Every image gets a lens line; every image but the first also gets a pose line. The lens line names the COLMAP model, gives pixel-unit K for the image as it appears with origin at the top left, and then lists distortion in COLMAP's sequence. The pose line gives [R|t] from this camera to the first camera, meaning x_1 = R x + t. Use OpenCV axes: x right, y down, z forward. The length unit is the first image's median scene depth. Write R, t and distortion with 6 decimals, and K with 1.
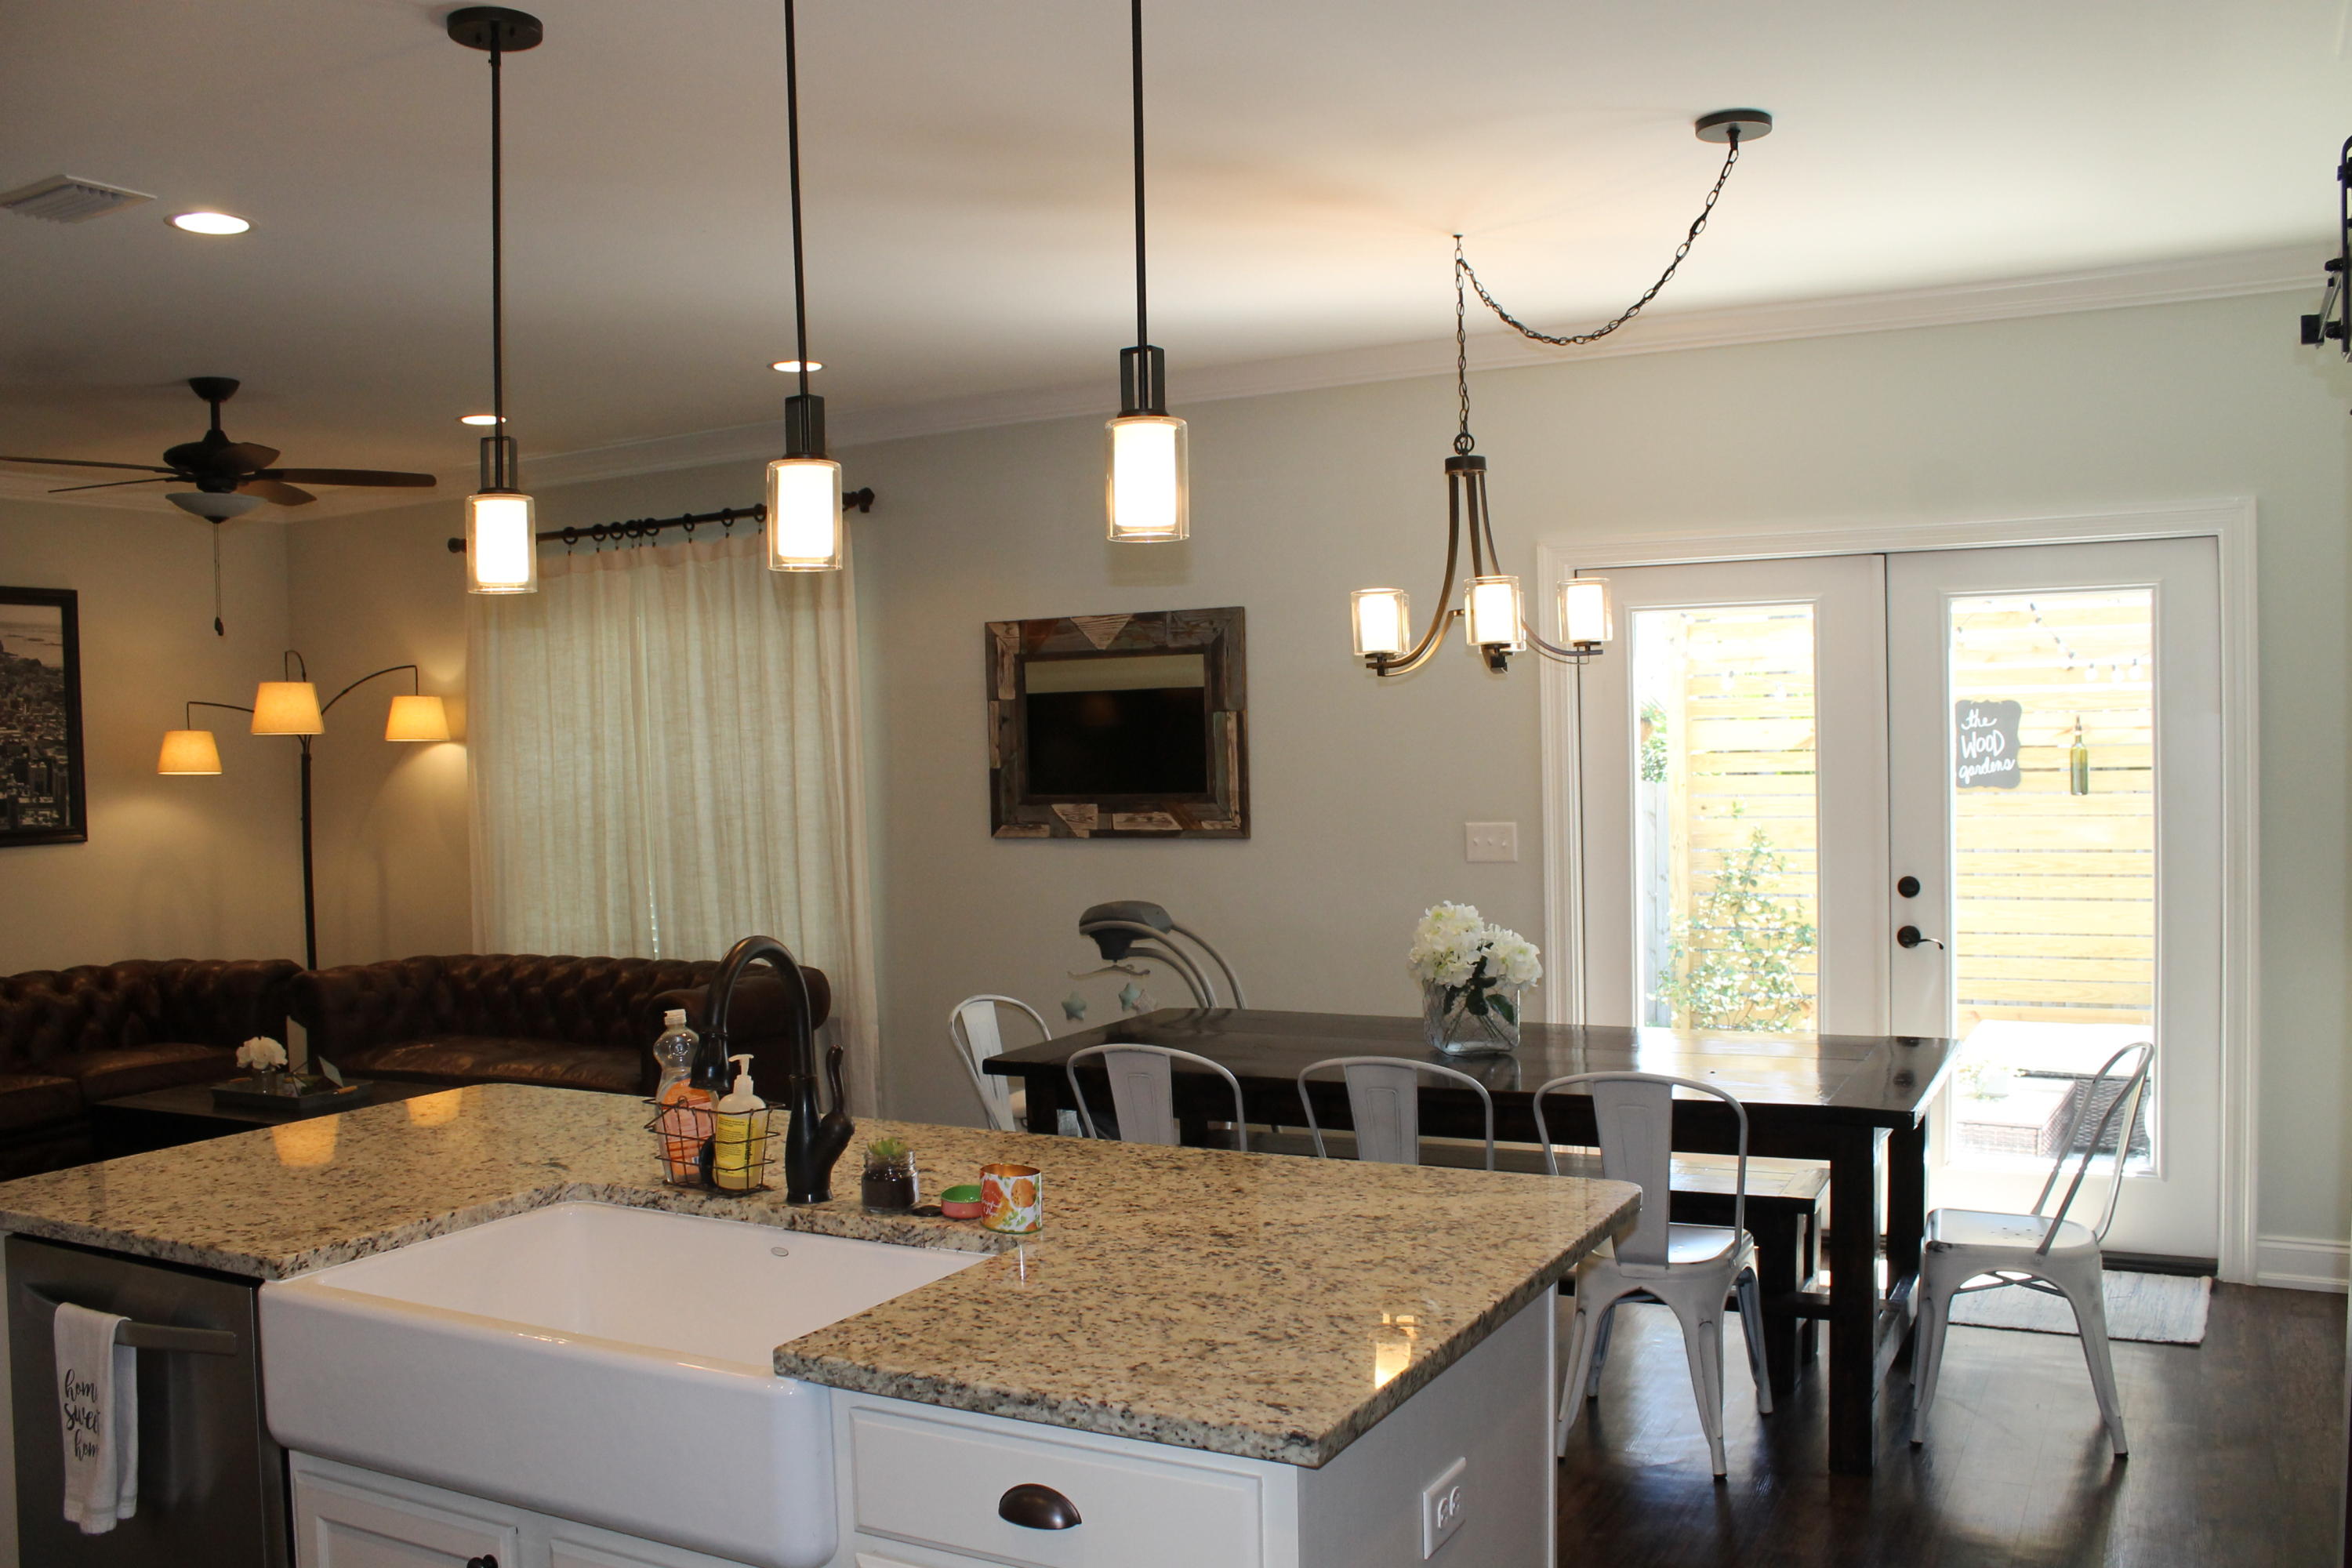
lens RADIAL K [[1990.6, 0, 1197.2], [0, 1990.6, 799.1], [0, 0, 1]] dist [-0.163134, 0.138948]
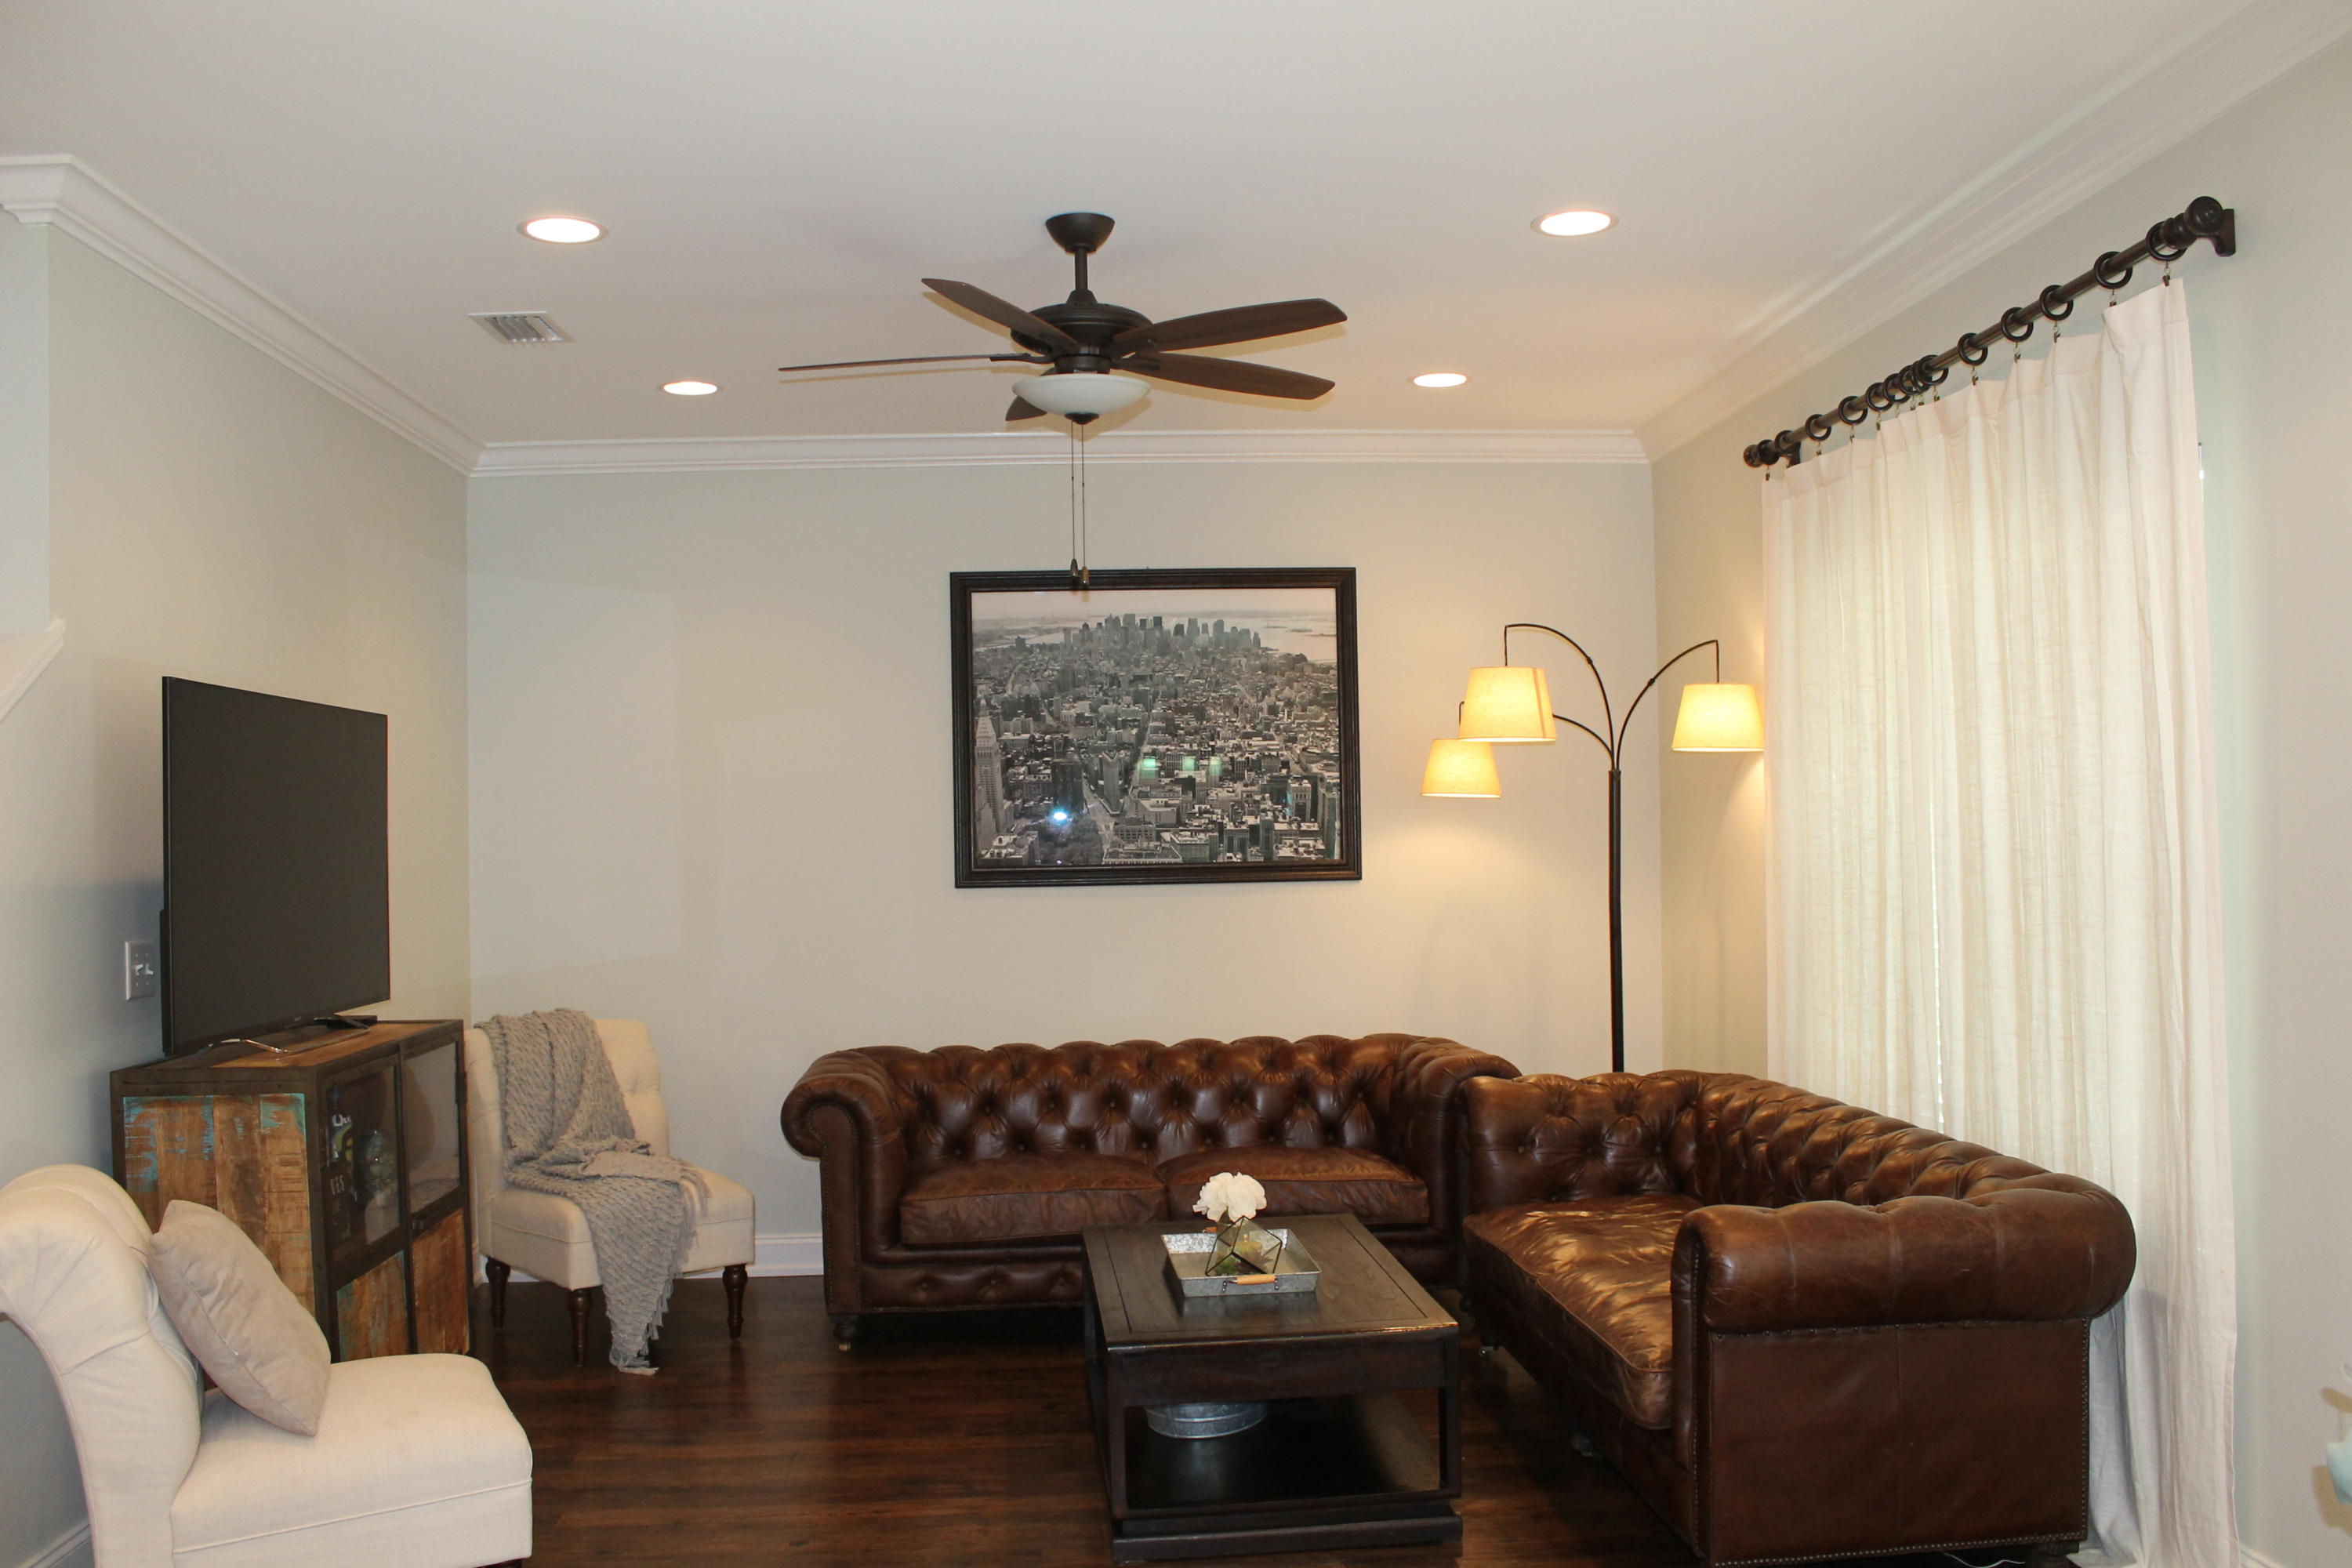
lens RADIAL K [[1990.6, 0, 1162.7], [0, 1990.6, 798.0], [0, 0, 1]] dist [-0.163134, 0.138948]
pose [[0.528643, 0.005729, -0.848825, 0.108021], [-0.023281, 0.999699, -0.007753, -0.004917], [0.848525, 0.023860, 0.528617, 0.651940]]
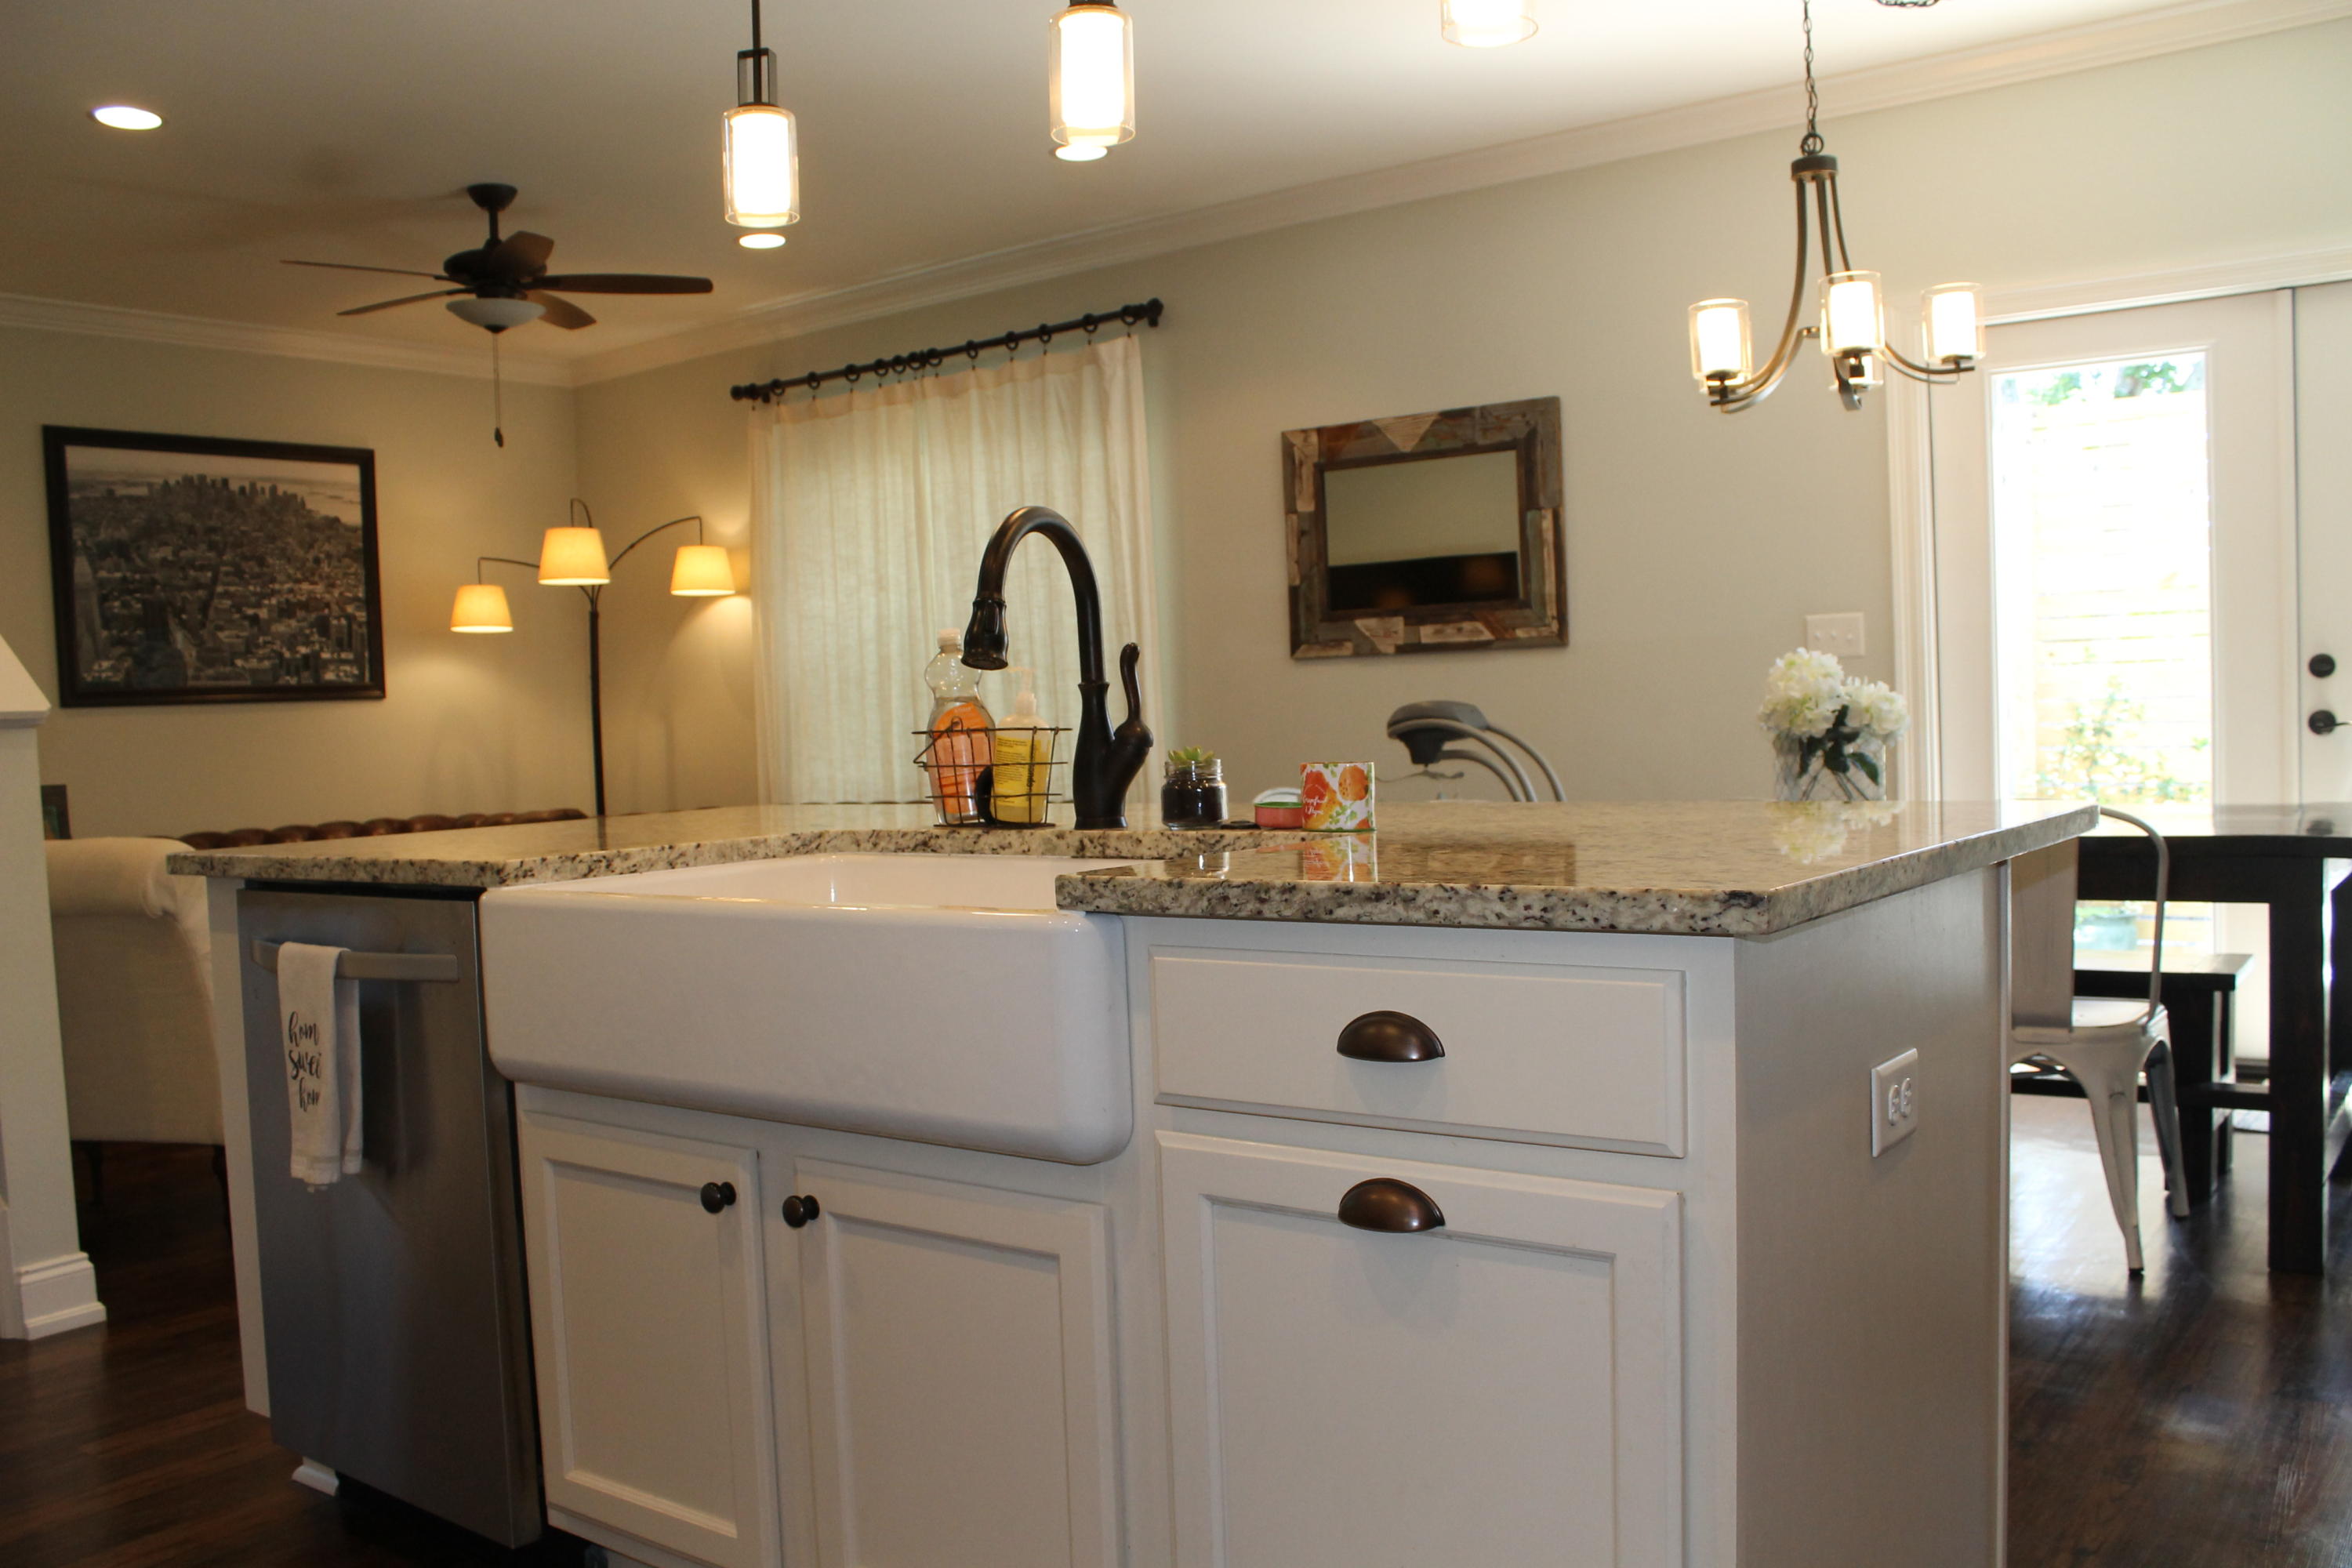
lens RADIAL K [[1990.6, 0, 1191.1], [0, 1990.6, 803.8], [0, 0, 1]] dist [-0.163134, 0.138948]
pose [[0.989103, -0.005078, -0.147137, -0.013256], [0.008374, 0.999727, 0.021793, 0.078521], [0.146986, -0.022788, 0.988876, 0.064403]]
